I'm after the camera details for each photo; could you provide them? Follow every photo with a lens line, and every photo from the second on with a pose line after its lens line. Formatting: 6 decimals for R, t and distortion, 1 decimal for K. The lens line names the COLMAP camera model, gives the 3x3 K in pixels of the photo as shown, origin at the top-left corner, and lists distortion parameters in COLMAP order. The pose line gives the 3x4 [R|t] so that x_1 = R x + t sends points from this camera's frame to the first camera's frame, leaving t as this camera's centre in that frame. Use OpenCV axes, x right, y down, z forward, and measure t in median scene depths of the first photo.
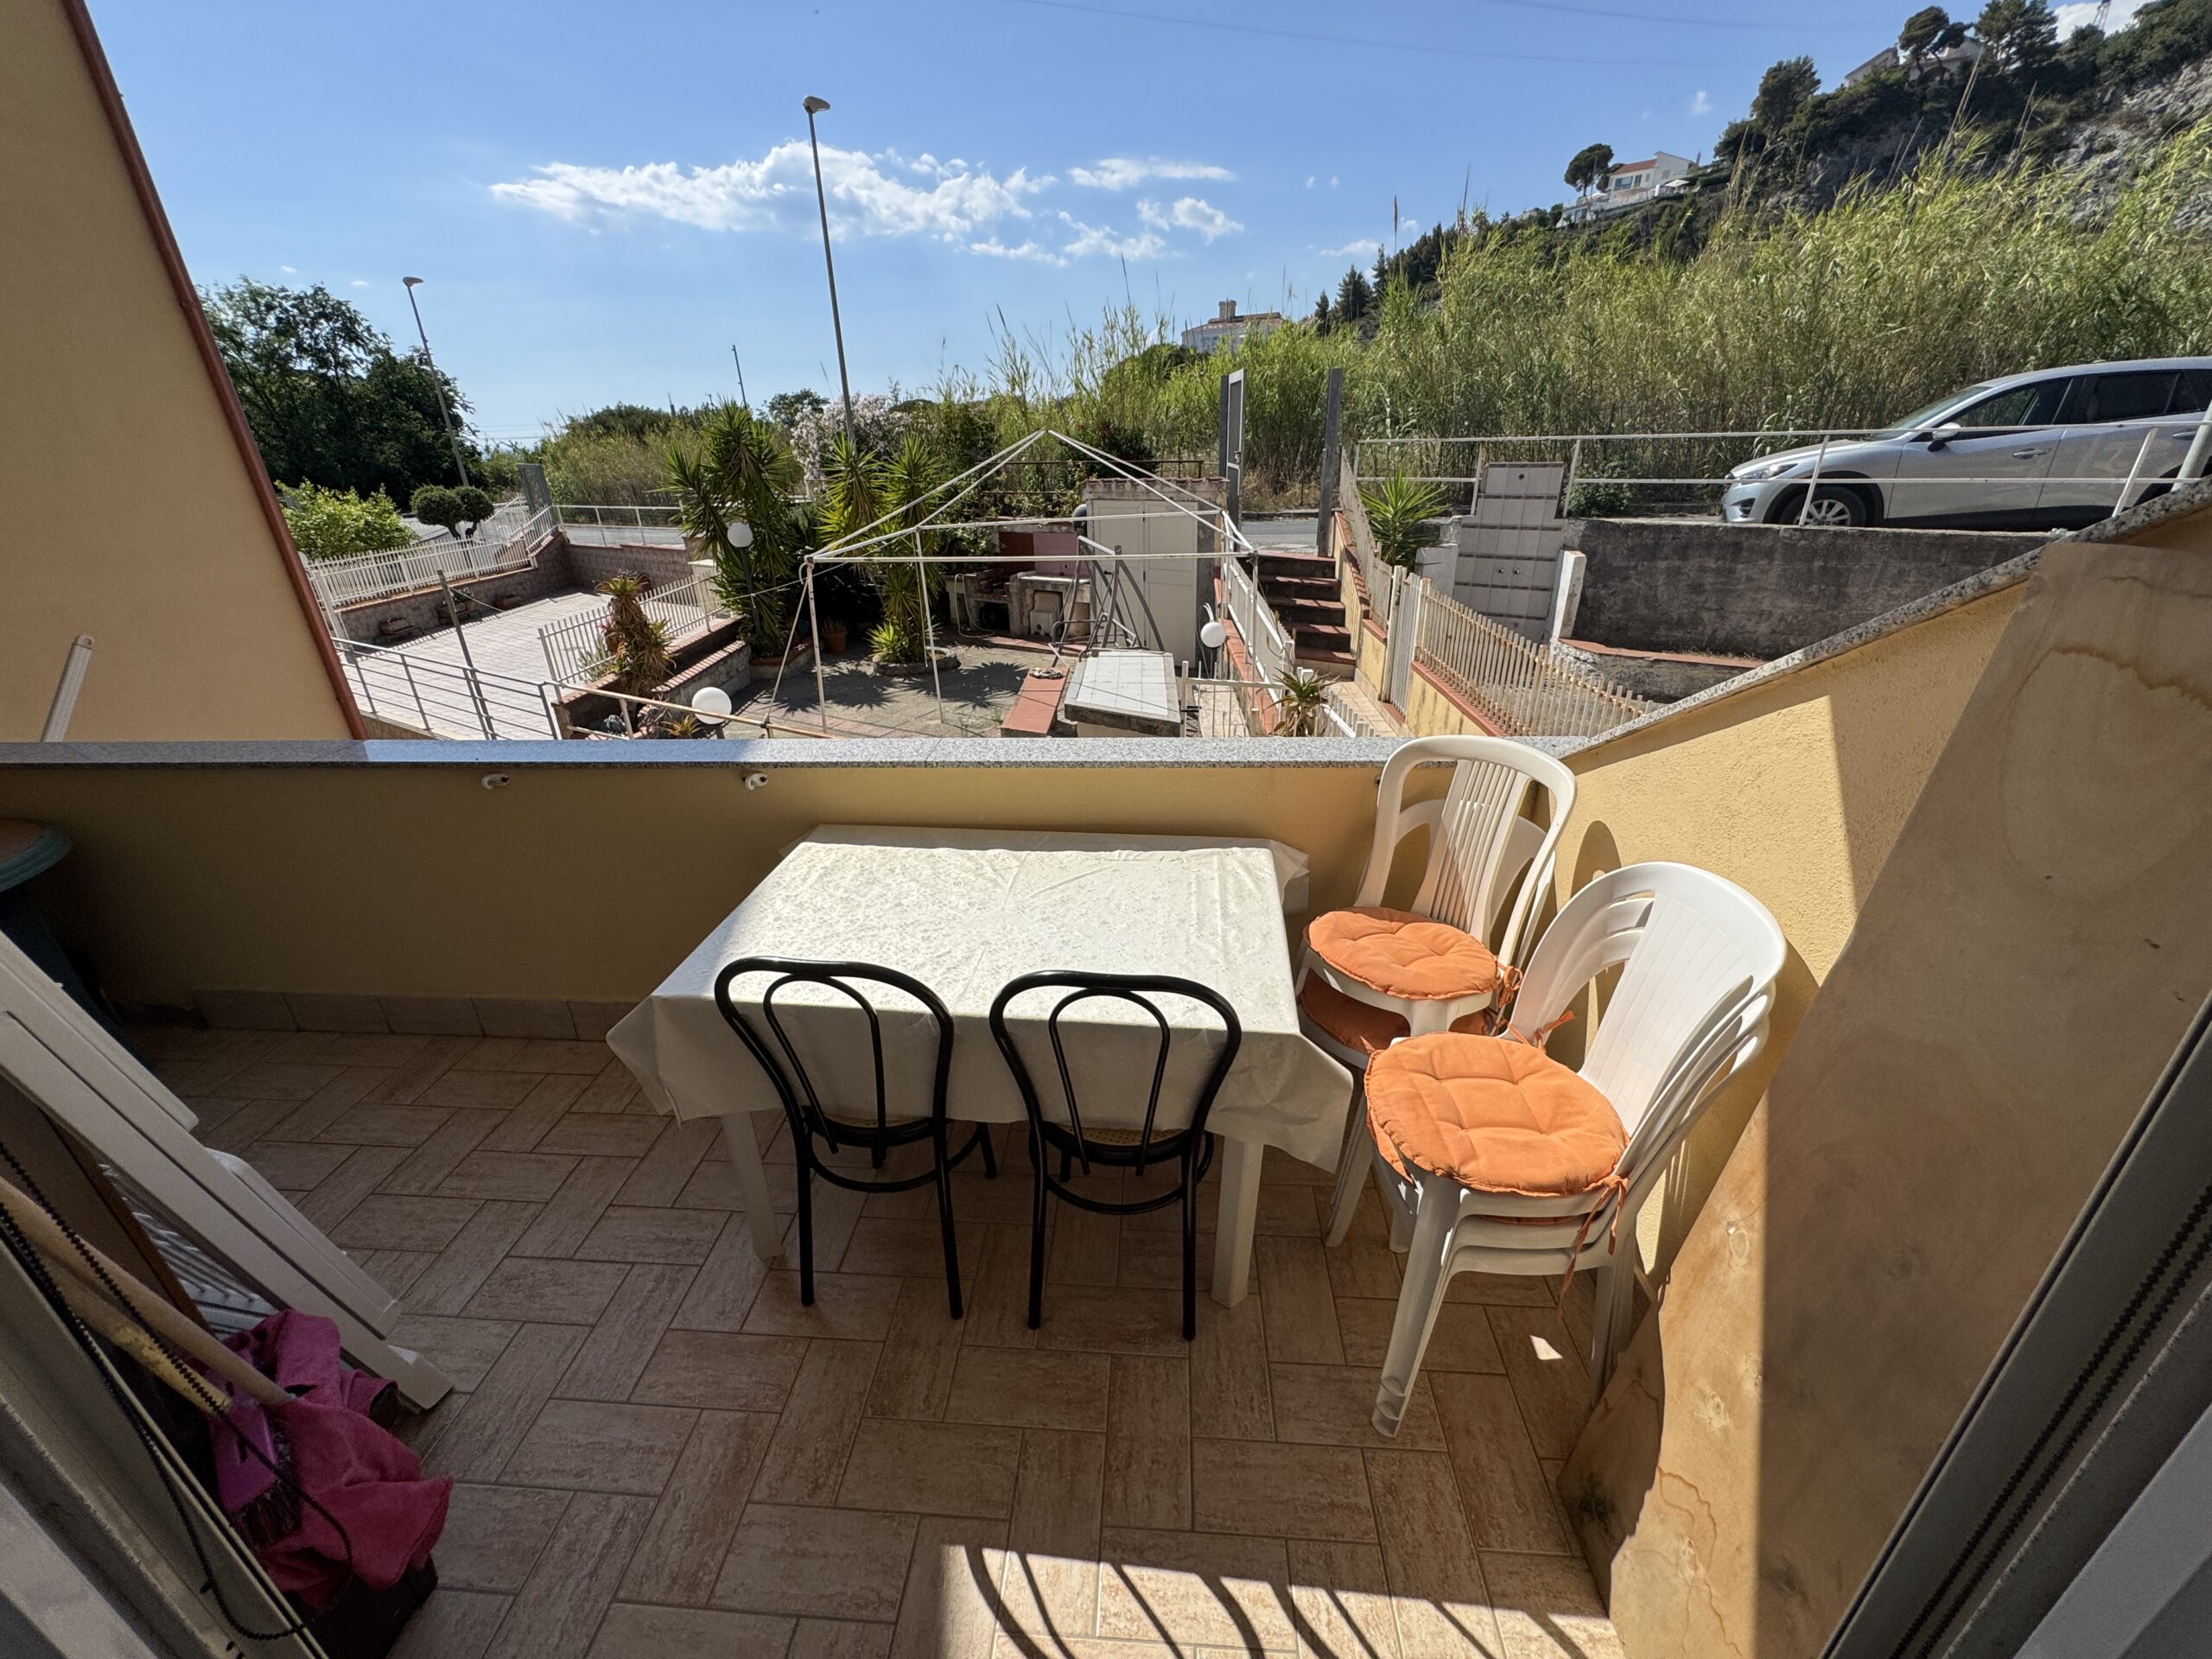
lens RADIAL K [[887.1, 0, 1102.4], [0, 887.1, 833.1], [0, 0, 1]] dist [-0.003179, 0.000290]
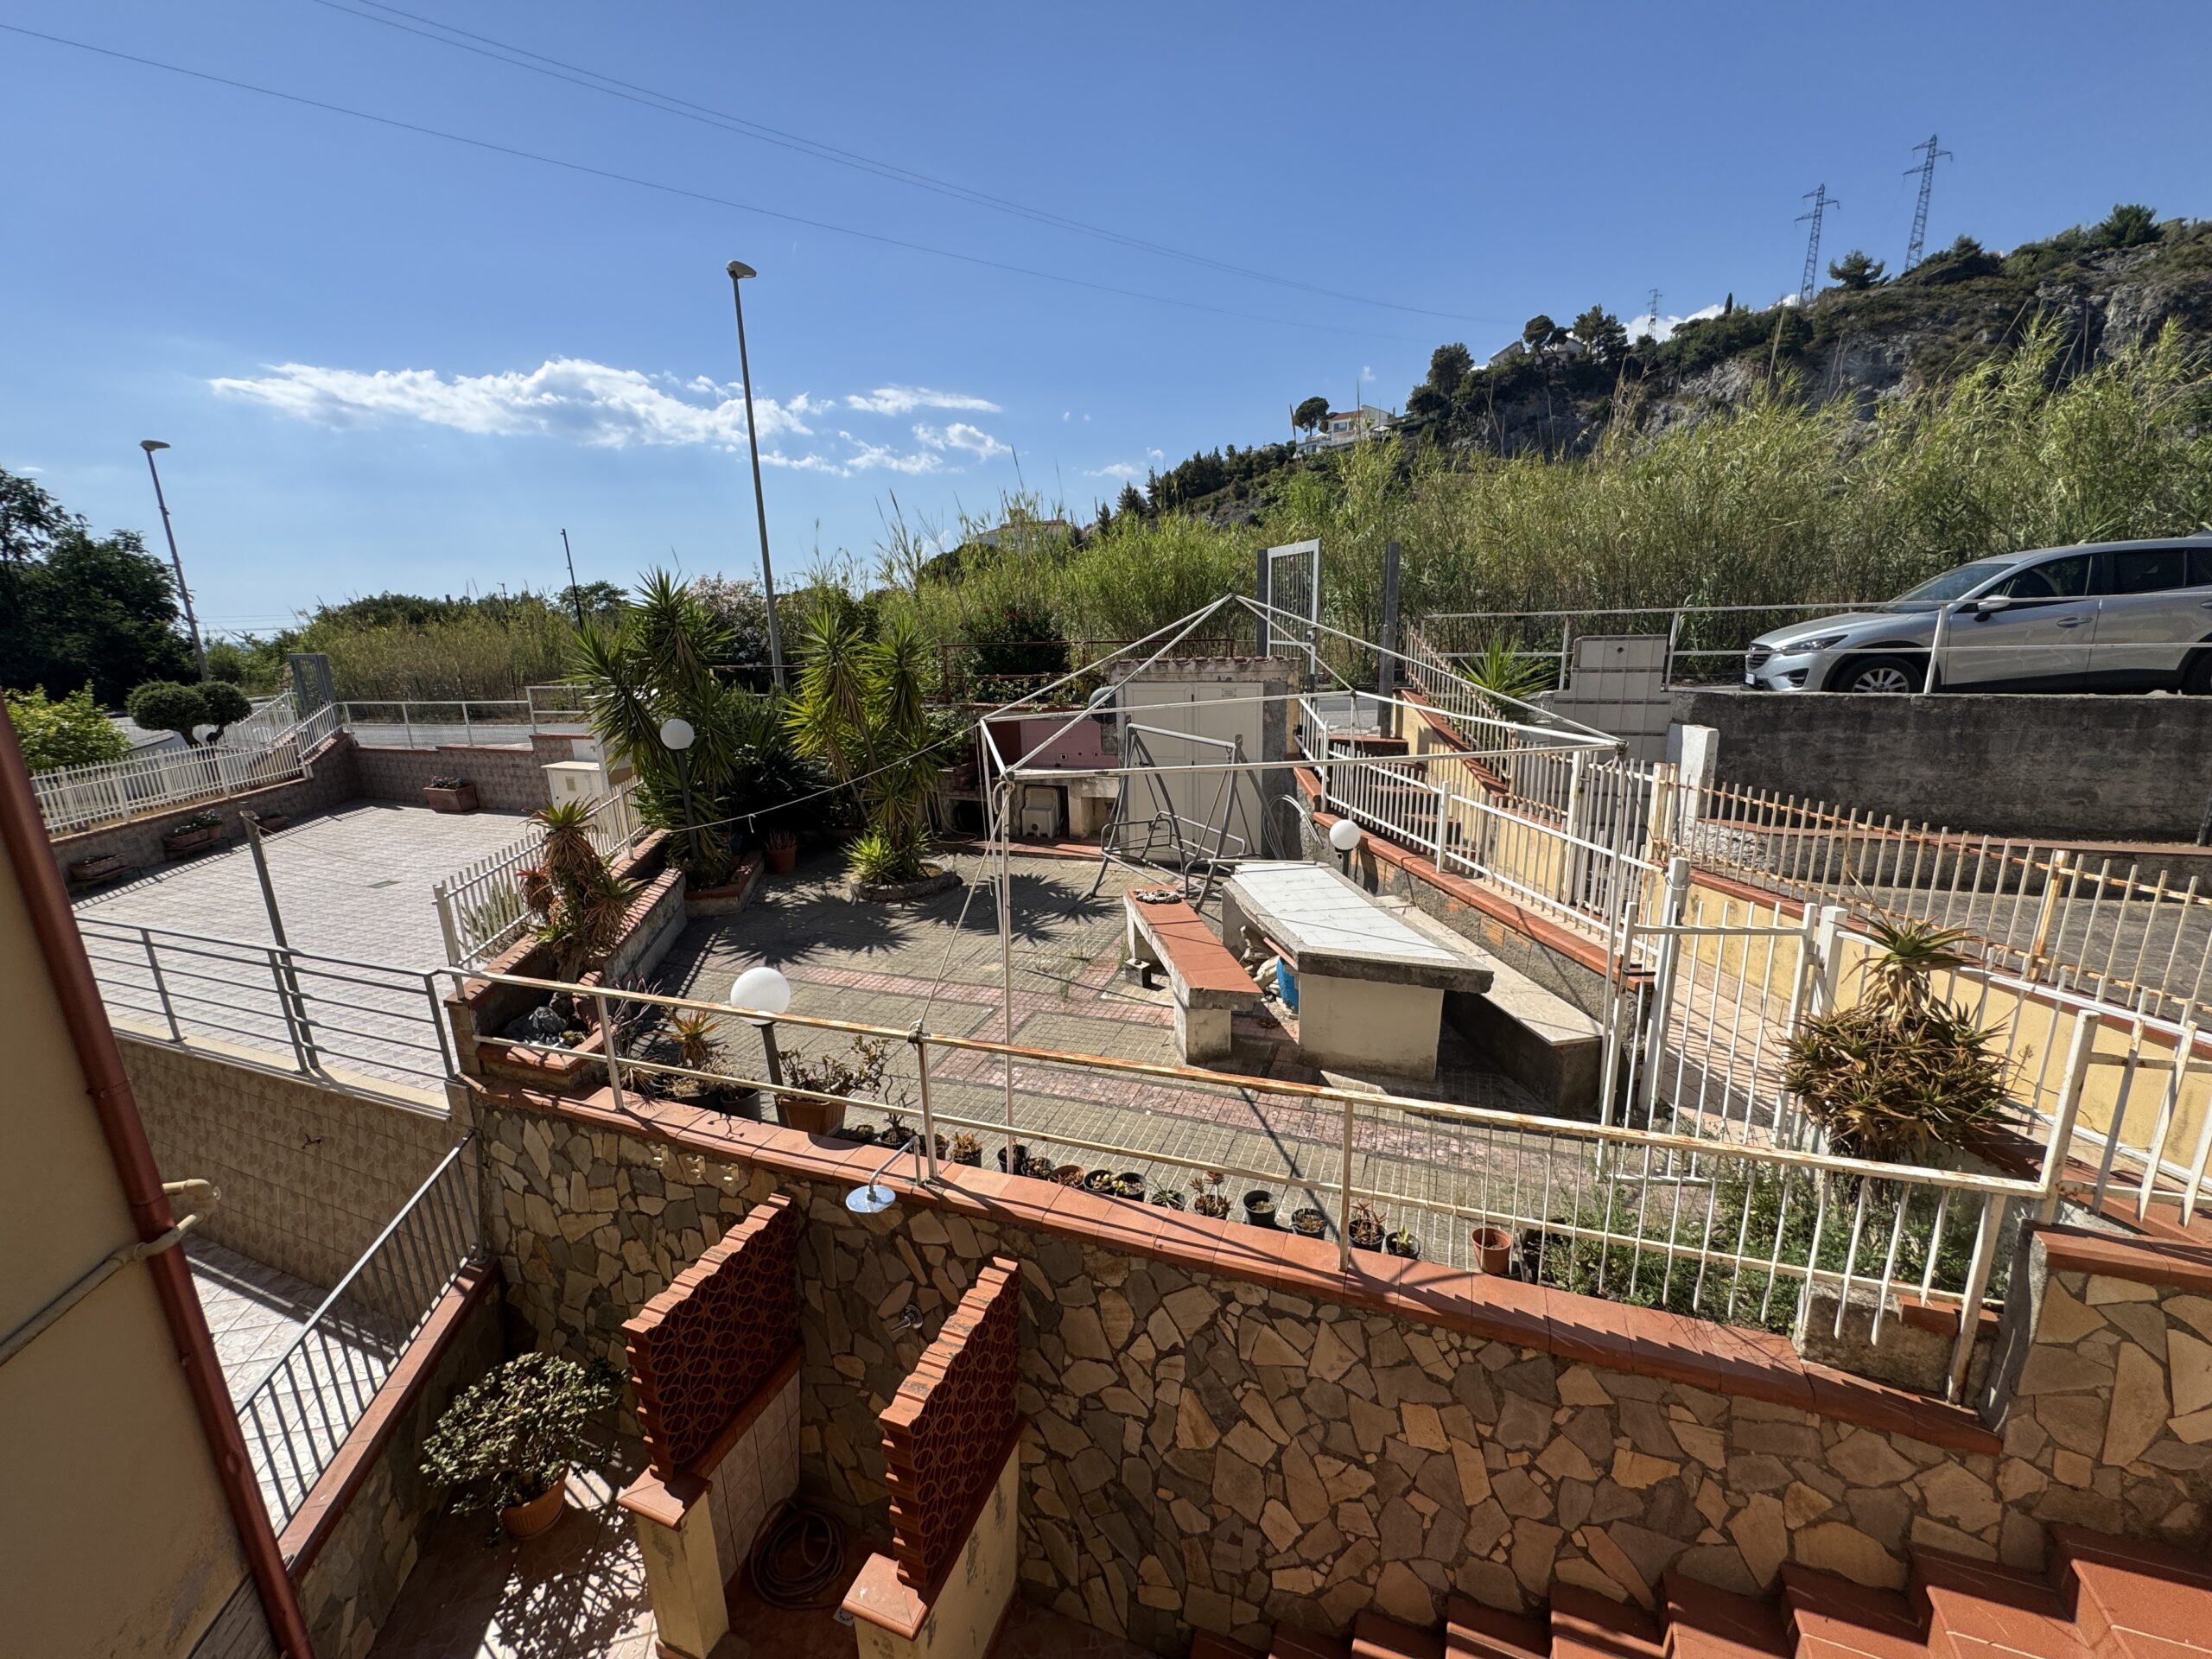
lens RADIAL K [[887.1, 0, 1102.6], [0, 887.1, 830.2], [0, 0, 1]] dist [-0.003179, 0.000290]
pose [[0.975532, -0.053708, 0.213196, -0.222692], [0.093917, 0.978576, -0.183217, -0.081117], [-0.198789, 0.198757, 0.959676, 0.209729]]
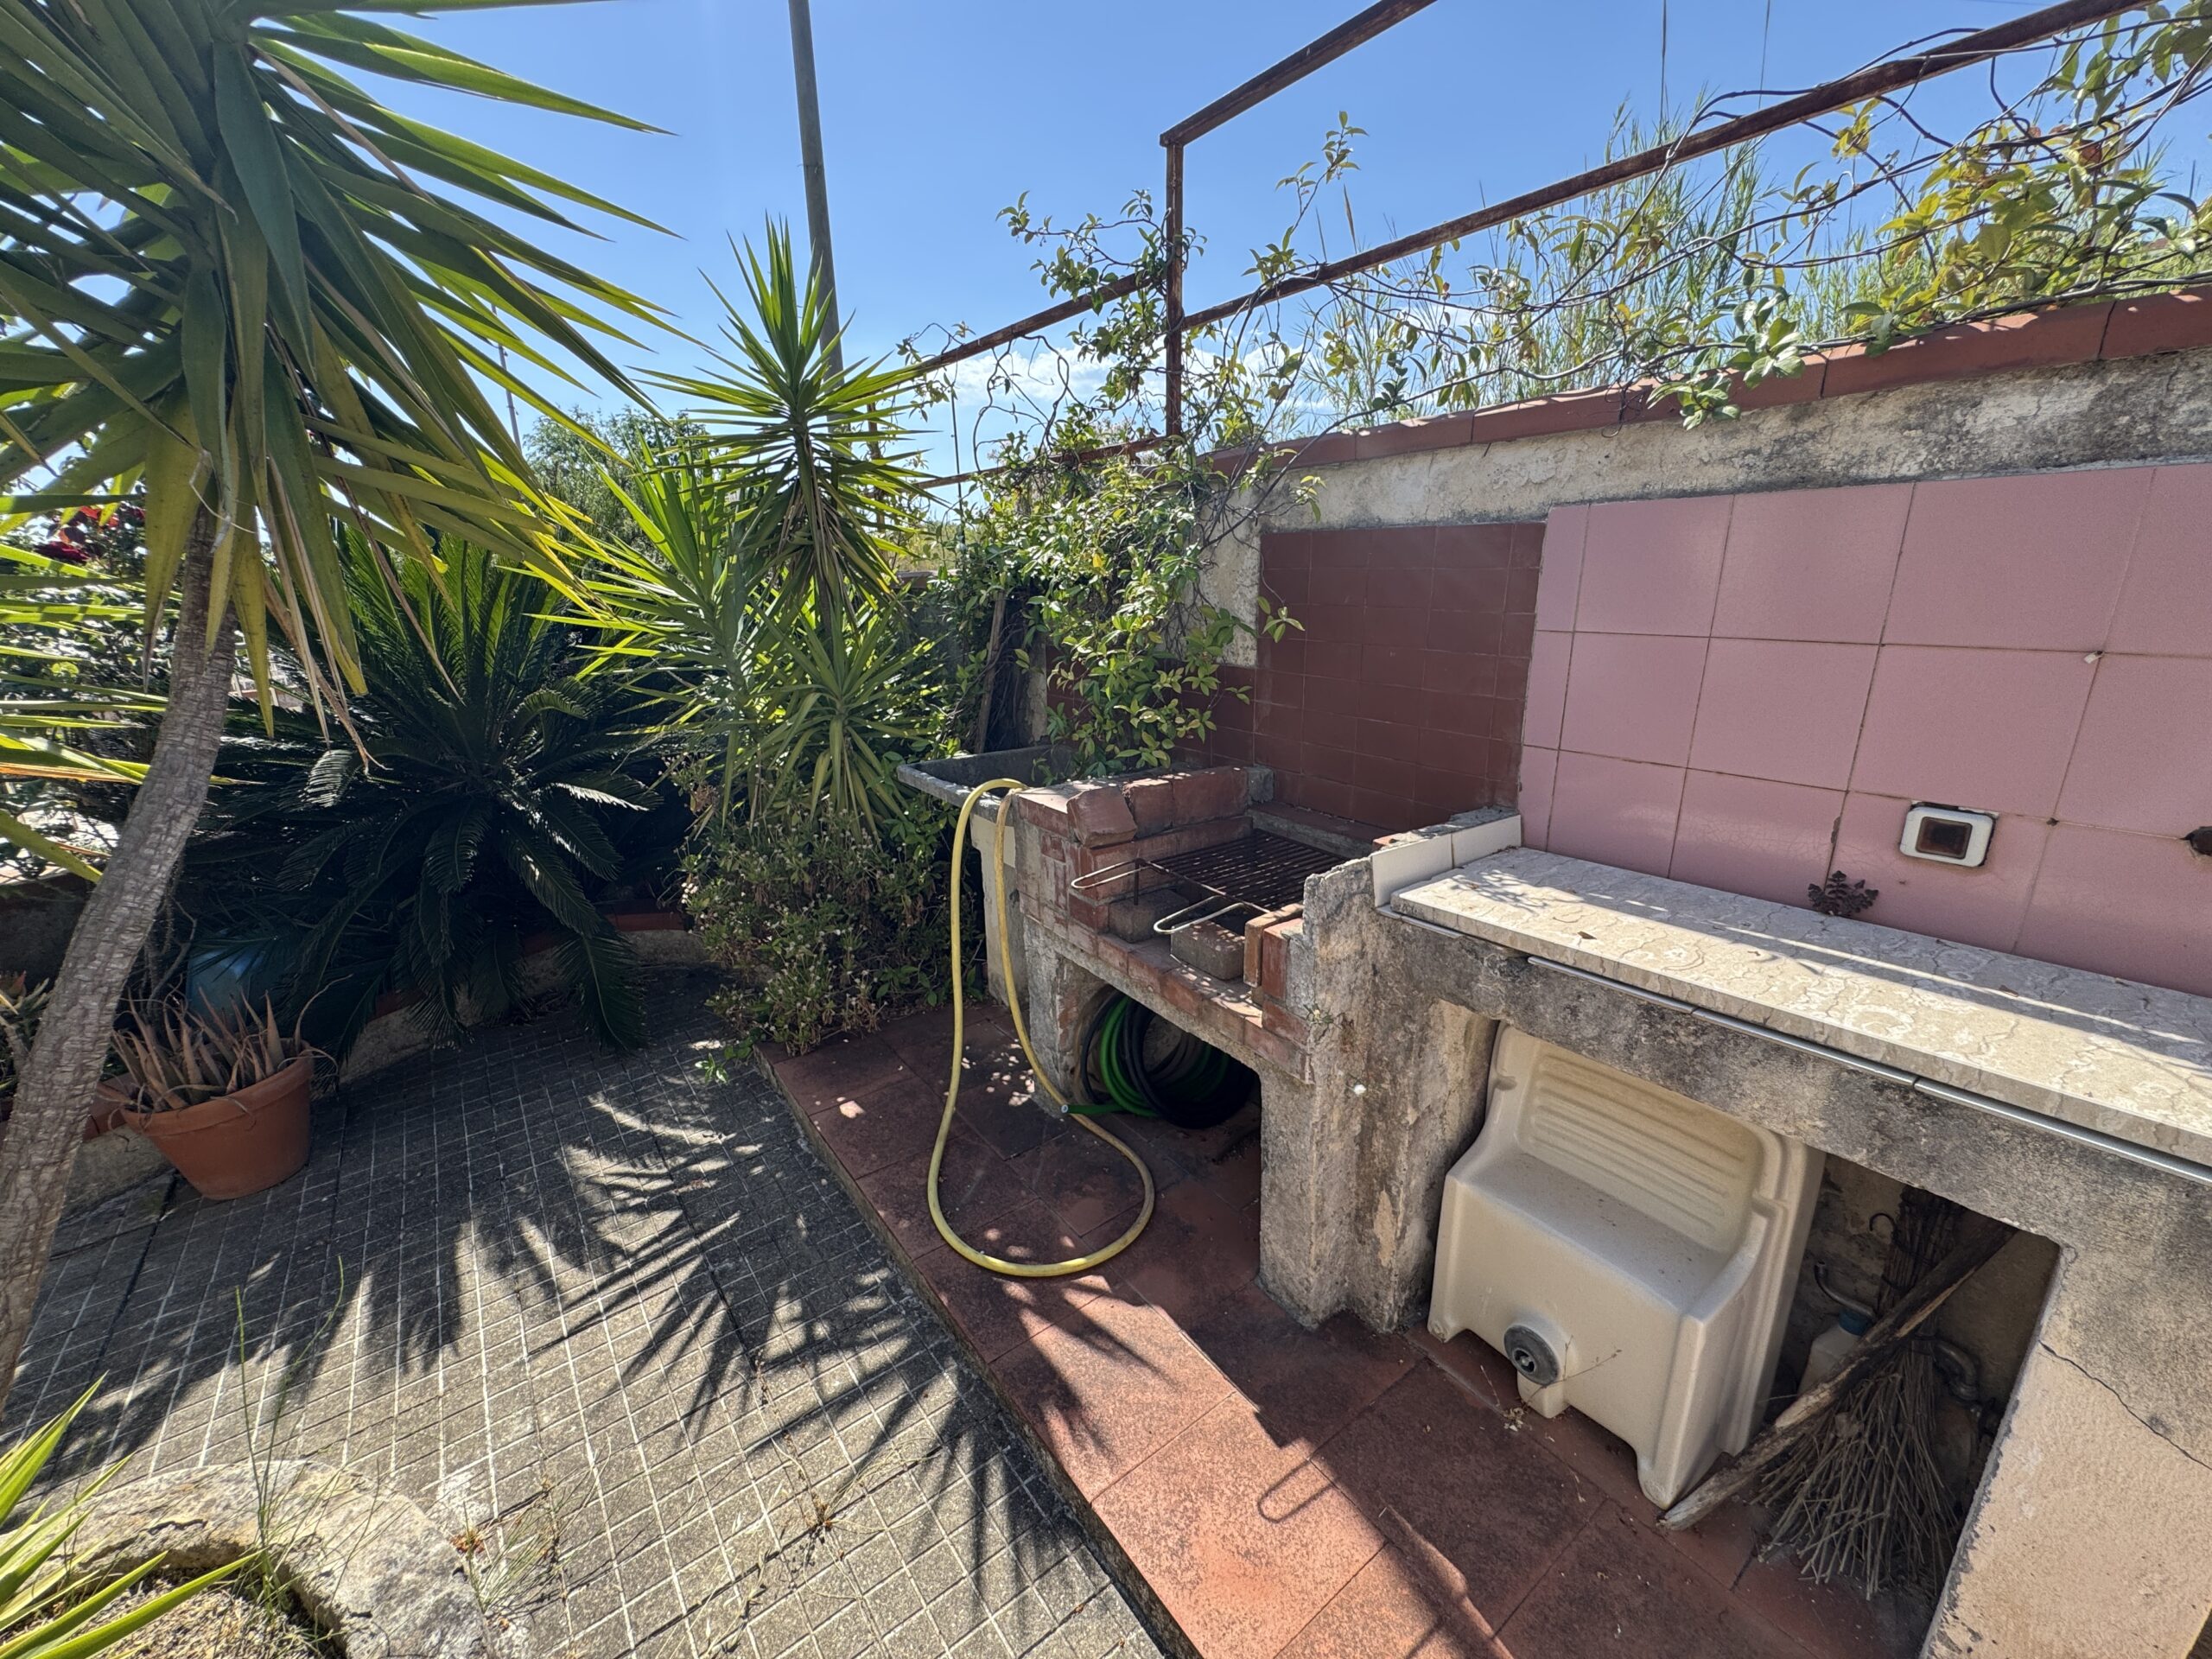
lens RADIAL K [[887.1, 0, 1100.3], [0, 887.1, 832.5], [0, 0, 1]] dist [-0.003179, 0.000290]
pose [[0.947519, 0.095549, -0.305088, -0.110826], [-0.135594, 0.984317, -0.112843, -0.325043], [0.289521, 0.148289, 0.945615, 1.034427]]
